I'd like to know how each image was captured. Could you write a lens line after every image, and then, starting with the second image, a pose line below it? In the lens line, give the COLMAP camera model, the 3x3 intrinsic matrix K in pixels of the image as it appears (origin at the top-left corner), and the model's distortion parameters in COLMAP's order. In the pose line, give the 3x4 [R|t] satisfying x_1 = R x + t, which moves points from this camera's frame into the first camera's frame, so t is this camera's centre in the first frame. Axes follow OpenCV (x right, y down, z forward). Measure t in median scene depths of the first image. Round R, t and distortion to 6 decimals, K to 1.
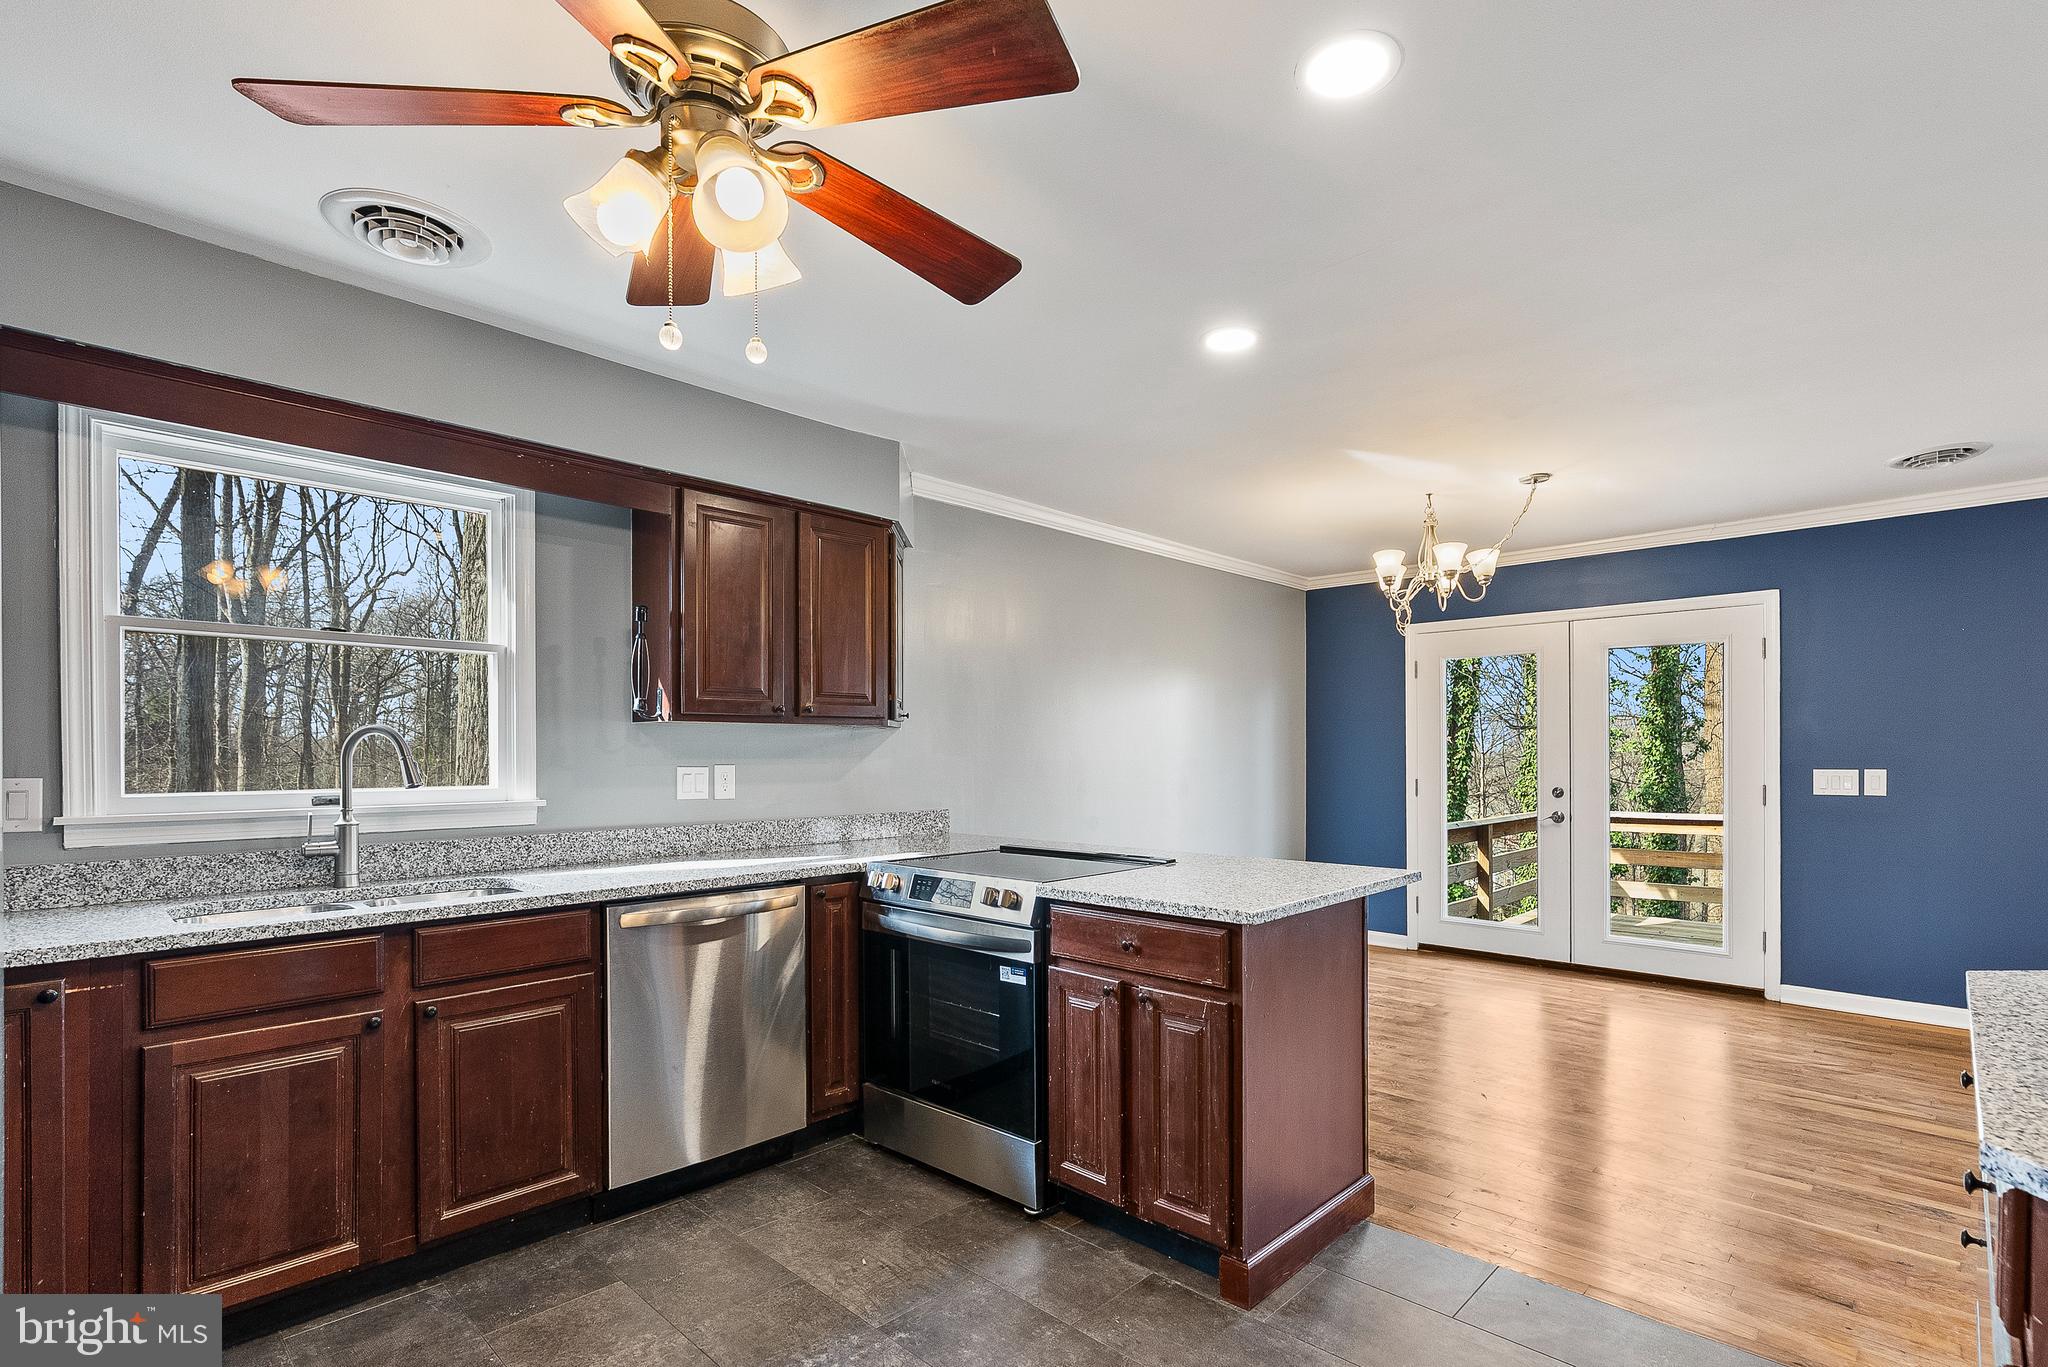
lens RADIAL K [[965.0, 0, 1047.3], [0, 965.0, 756.7], [0, 0, 1]] dist [-0.004391, 0.000756]
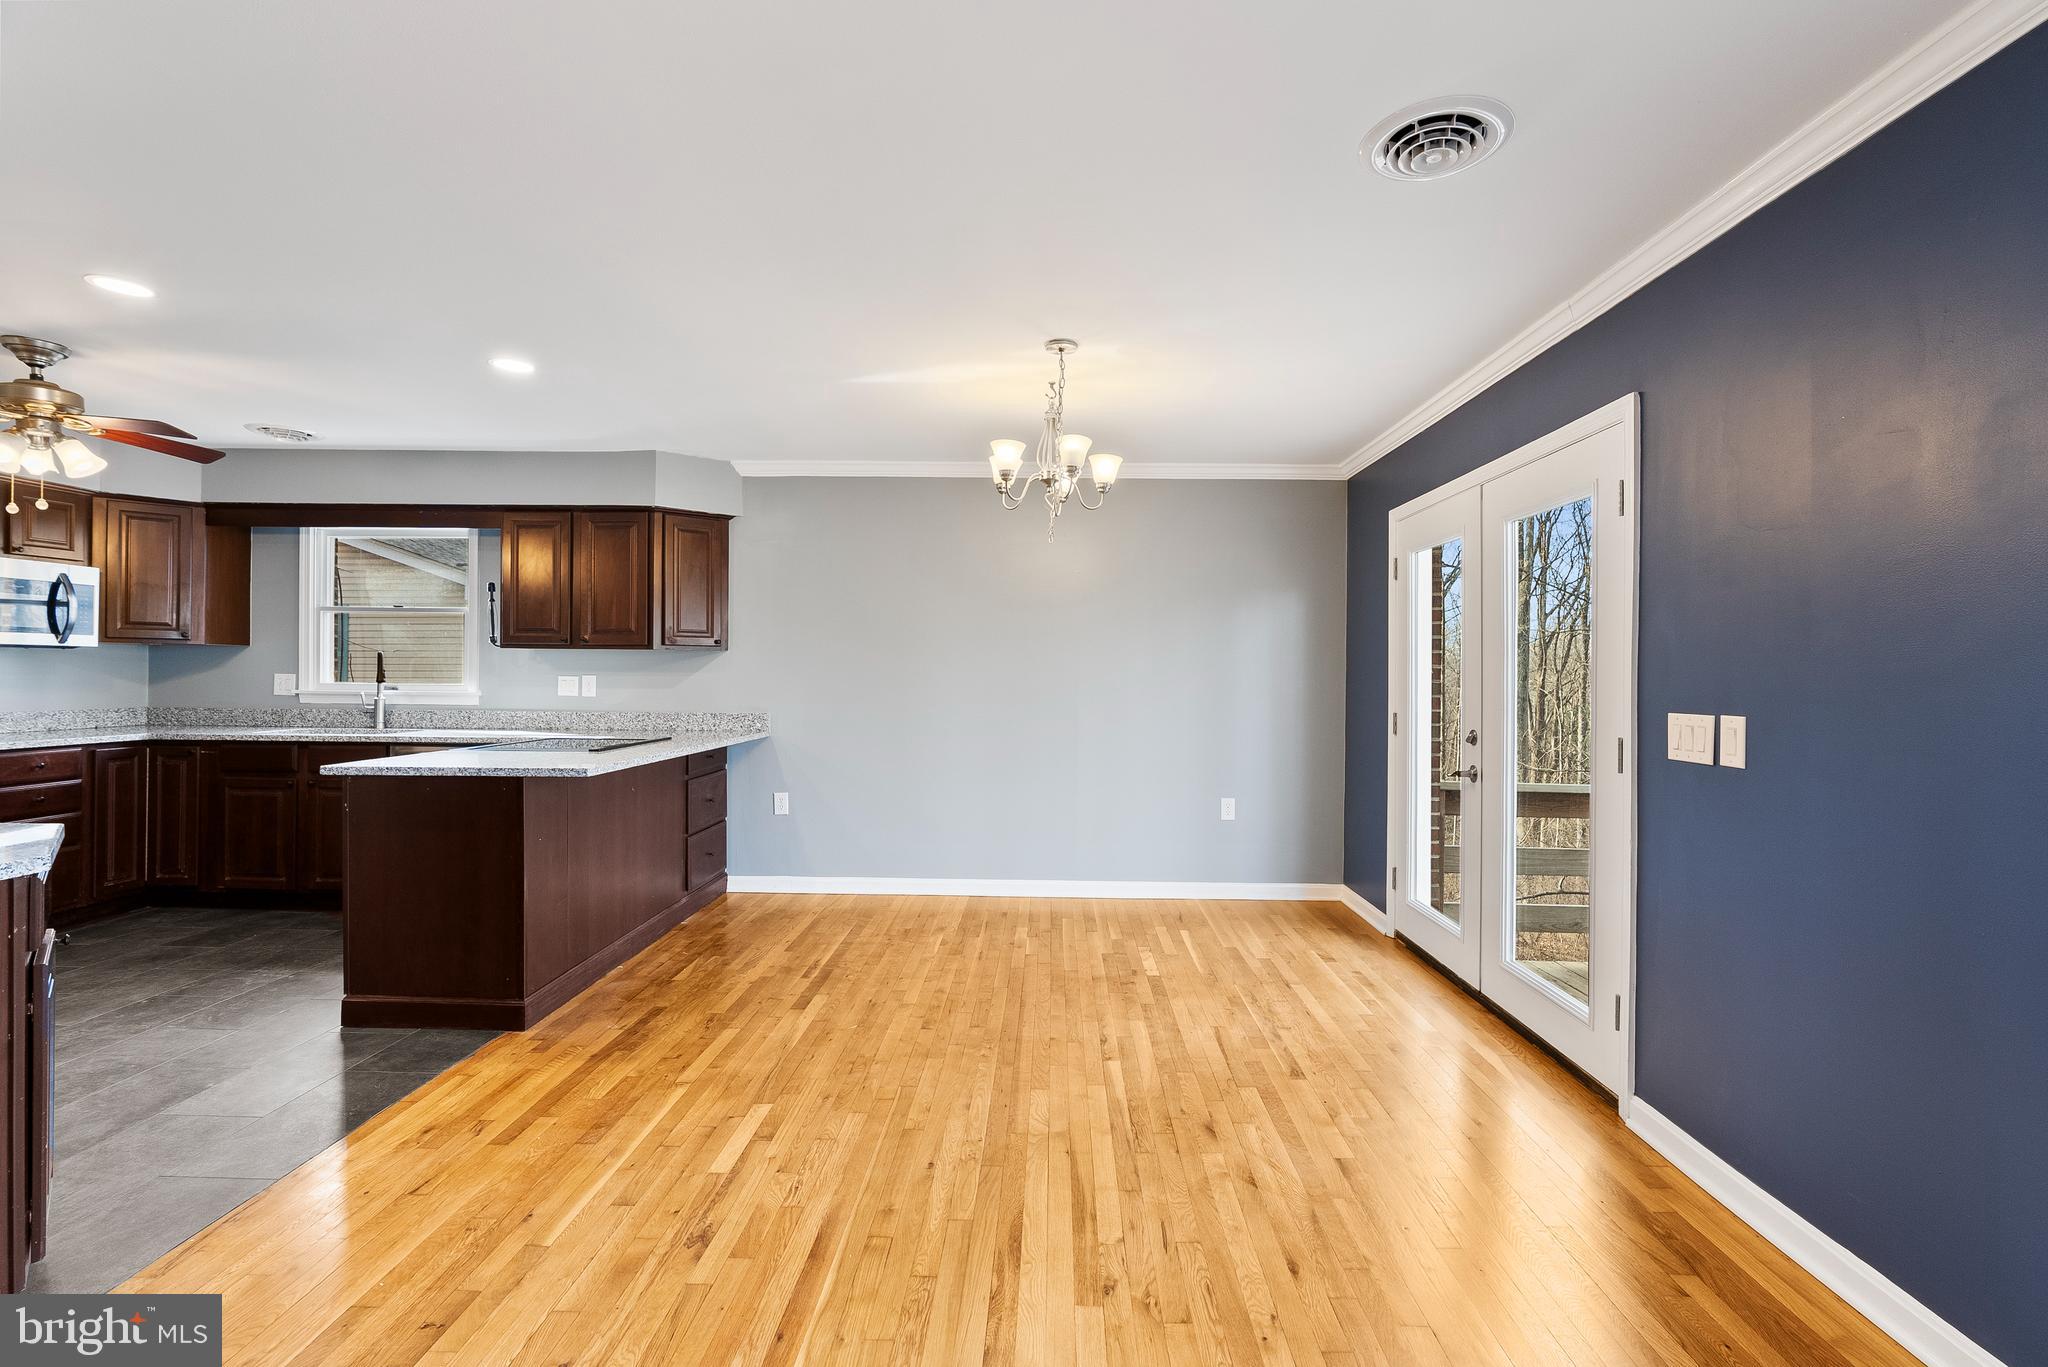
lens RADIAL K [[930.2, 0, 1026.8], [0, 930.2, 674.9], [0, 0, 1]] dist [-0.002095, 0.001387]
pose [[0.666790, 0.011245, -0.745161, 1.761782], [-0.015625, 0.999877, 0.001107, -0.006949], [0.745082, 0.010905, 0.666884, 0.707039]]
